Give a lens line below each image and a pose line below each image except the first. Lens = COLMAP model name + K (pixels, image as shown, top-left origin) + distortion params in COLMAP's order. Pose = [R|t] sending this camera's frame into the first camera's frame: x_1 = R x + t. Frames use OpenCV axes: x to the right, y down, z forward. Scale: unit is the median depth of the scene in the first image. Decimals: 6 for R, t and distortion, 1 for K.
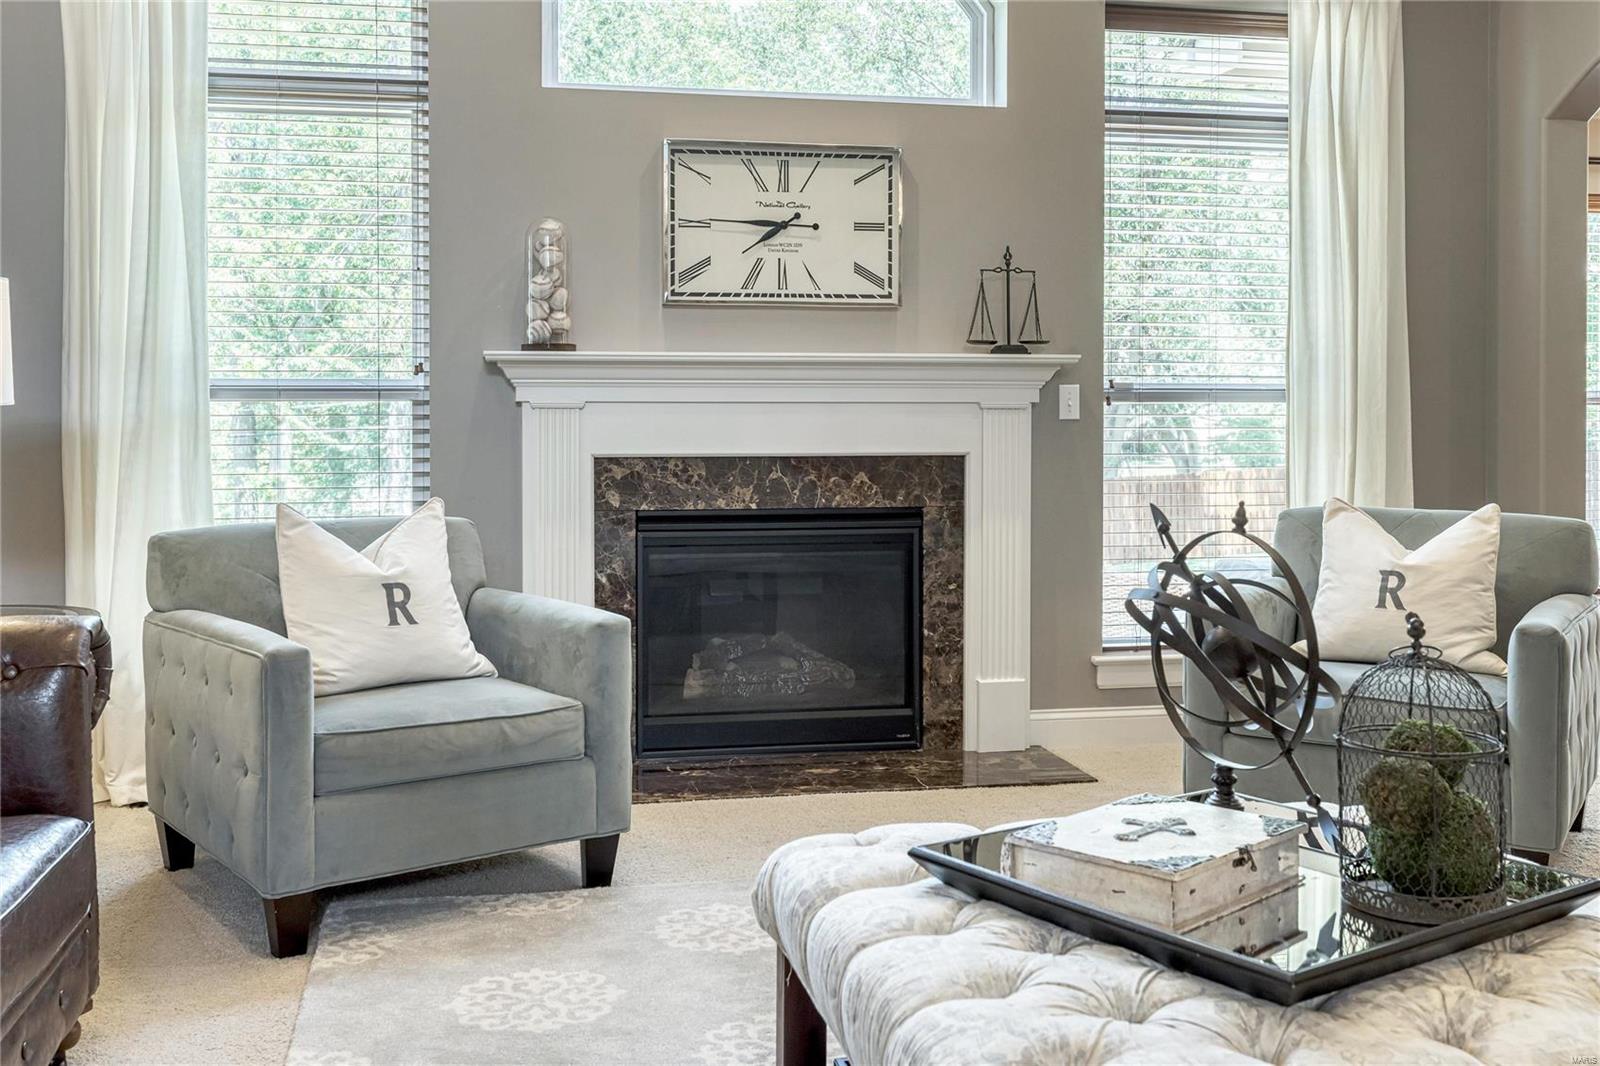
lens RADIAL K [[1603.3, 0, 815.6], [0, 1603.3, 430.1], [0, 0, 1]] dist [0.005306, 0.000000]
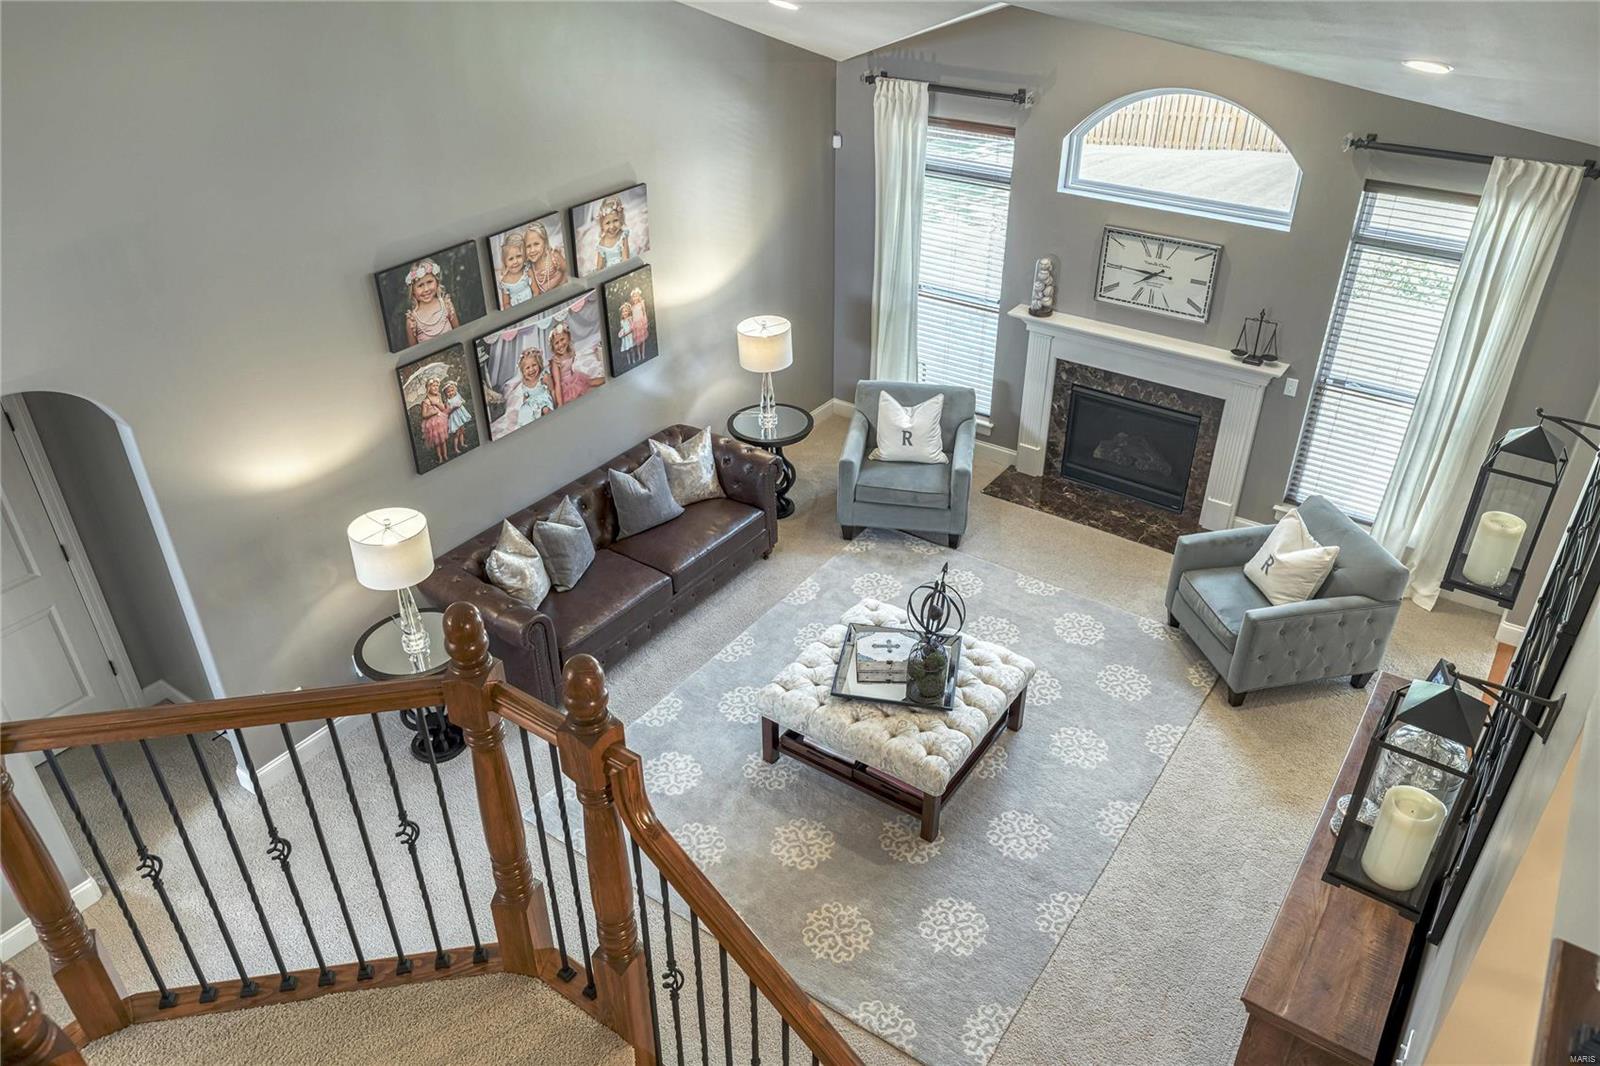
lens RADIAL K [[1170.1, 0, 817.7], [0, 1170.1, 536.7], [0, 0, 1]] dist [0.002758, -0.008282]
pose [[0.690011, 0.389404, -0.610122, 0.740115], [-0.011697, 0.848833, 0.528531, -0.641360], [0.723704, -0.357556, 0.590259, -0.323669]]
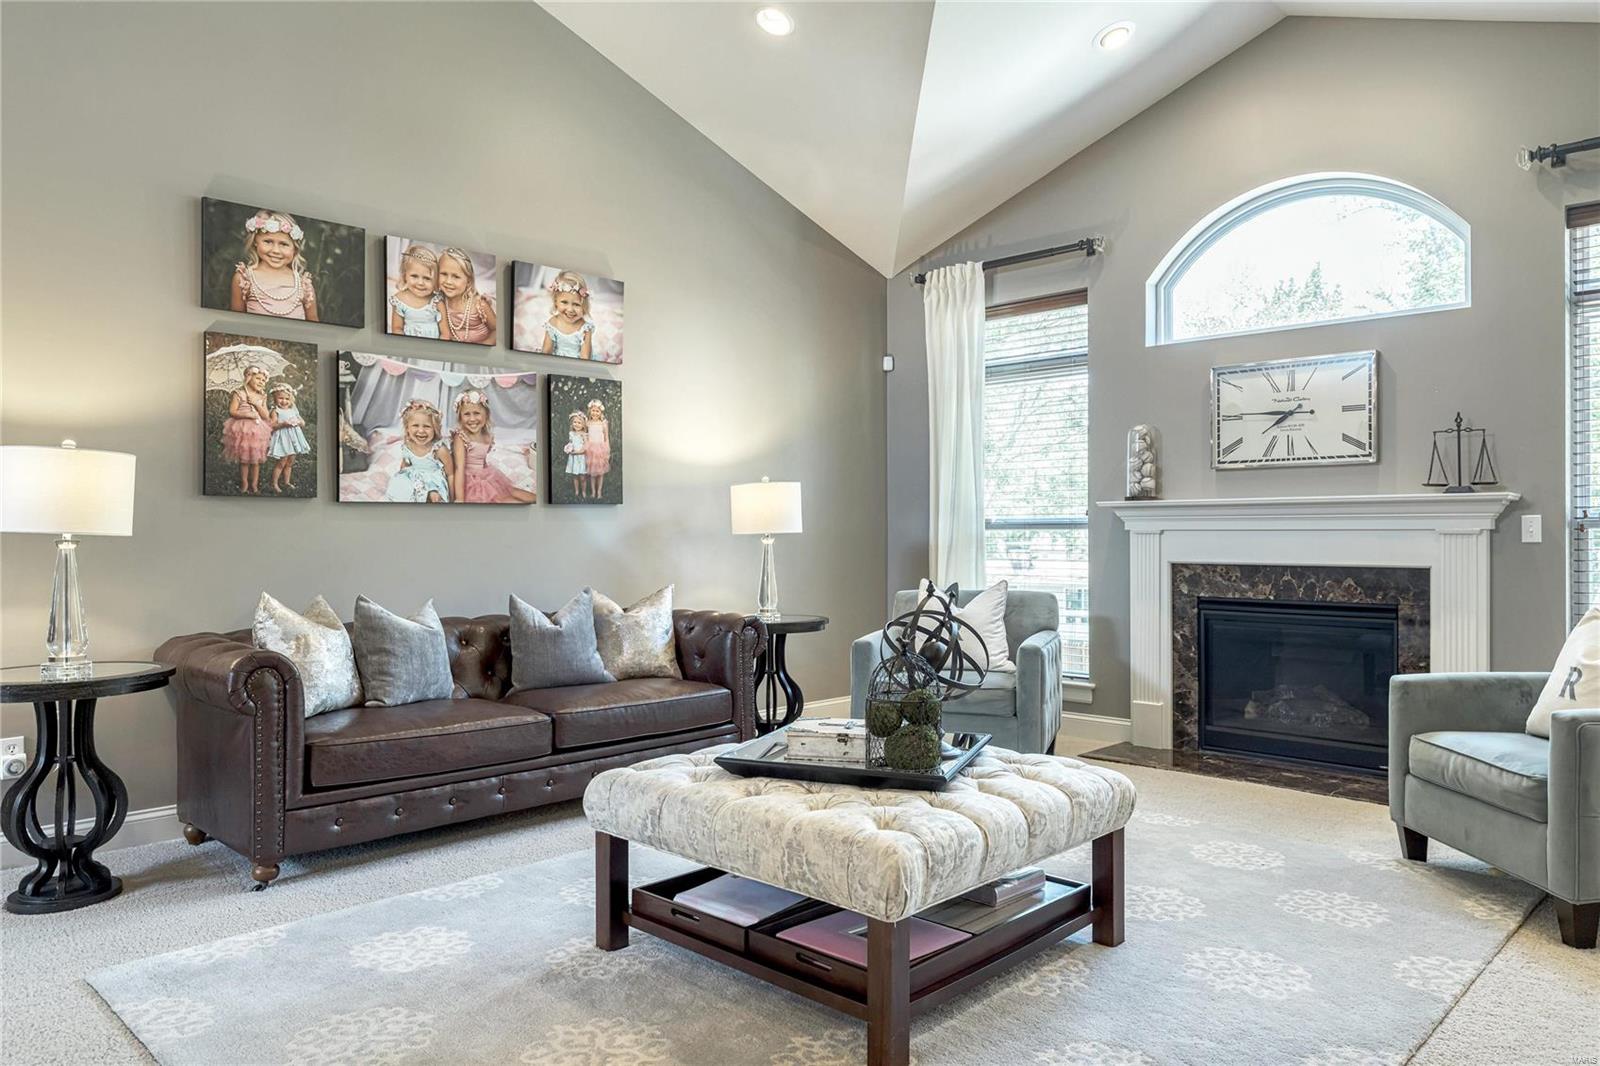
lens RADIAL K [[1106.8, 0, 807.4], [0, 1106.8, 520.4], [0, 0, 1]] dist [-0.002757, -0.002369]
pose [[0.564114, -0.010619, -0.825628, 0.595175], [-0.010255, 0.999750, -0.019865, -0.000909], [0.825633, 0.019673, 0.563864, 0.036360]]
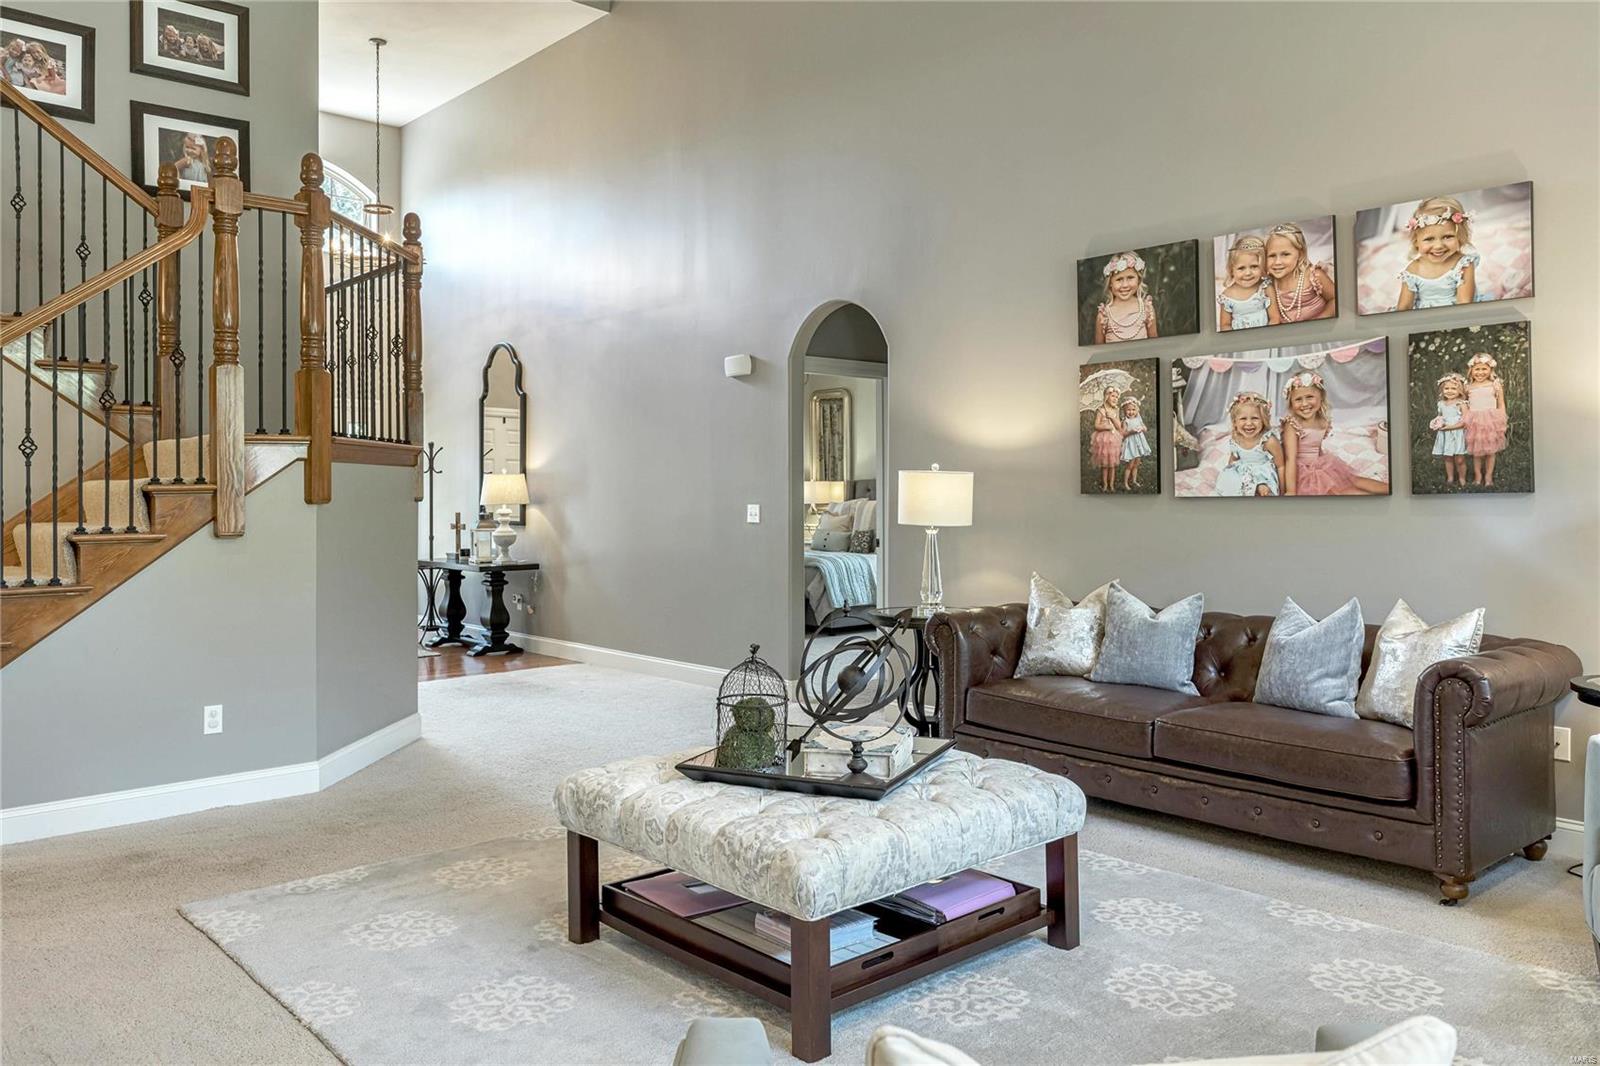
lens RADIAL K [[1170.1, 0, 818.9], [0, 1170.1, 499.5], [0, 0, 1]] dist [0.002758, -0.008282]
pose [[-0.862923, 0.004822, -0.505313, 0.439660], [-0.004405, 0.999845, 0.017062, -0.044167], [0.505317, 0.016949, -0.862768, 0.967451]]
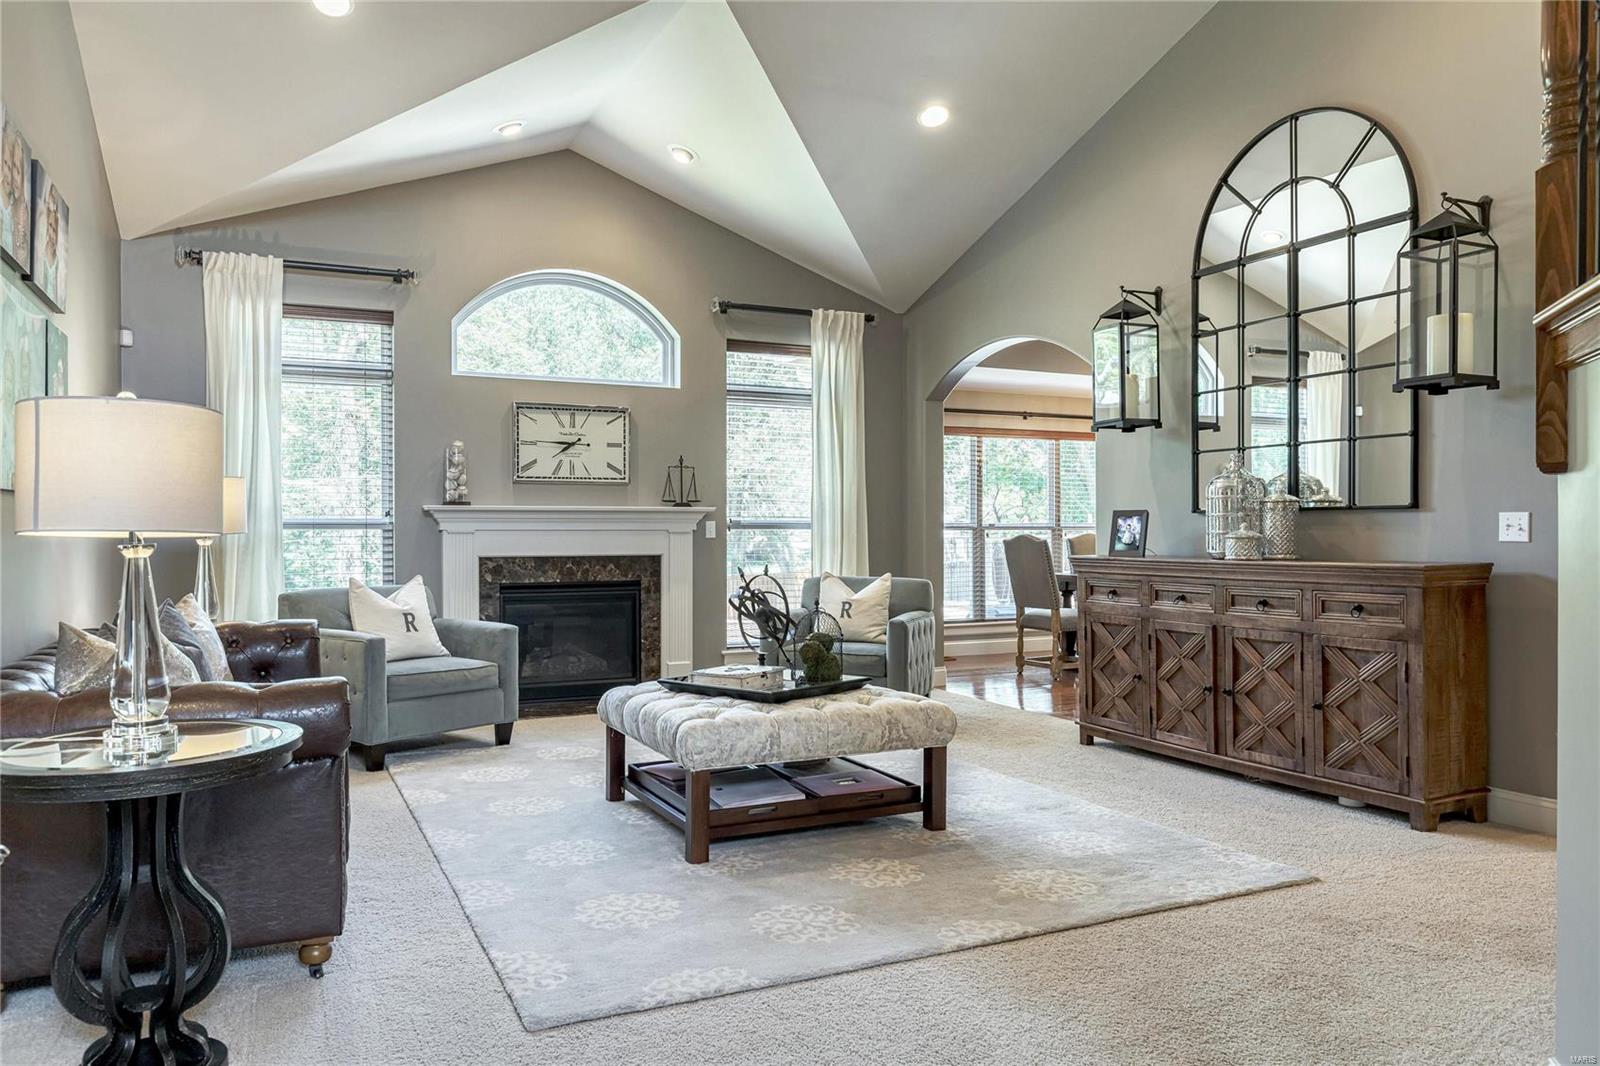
lens RADIAL K [[1106.8, 0, 822.8], [0, 1106.8, 538.0], [0, 0, 1]] dist [-0.002757, -0.002369]
pose [[0.967242, -0.003217, 0.253835, -0.071642], [0.004928, 0.999969, -0.006105, 0.003288], [-0.253808, 0.007156, 0.967228, -0.464878]]
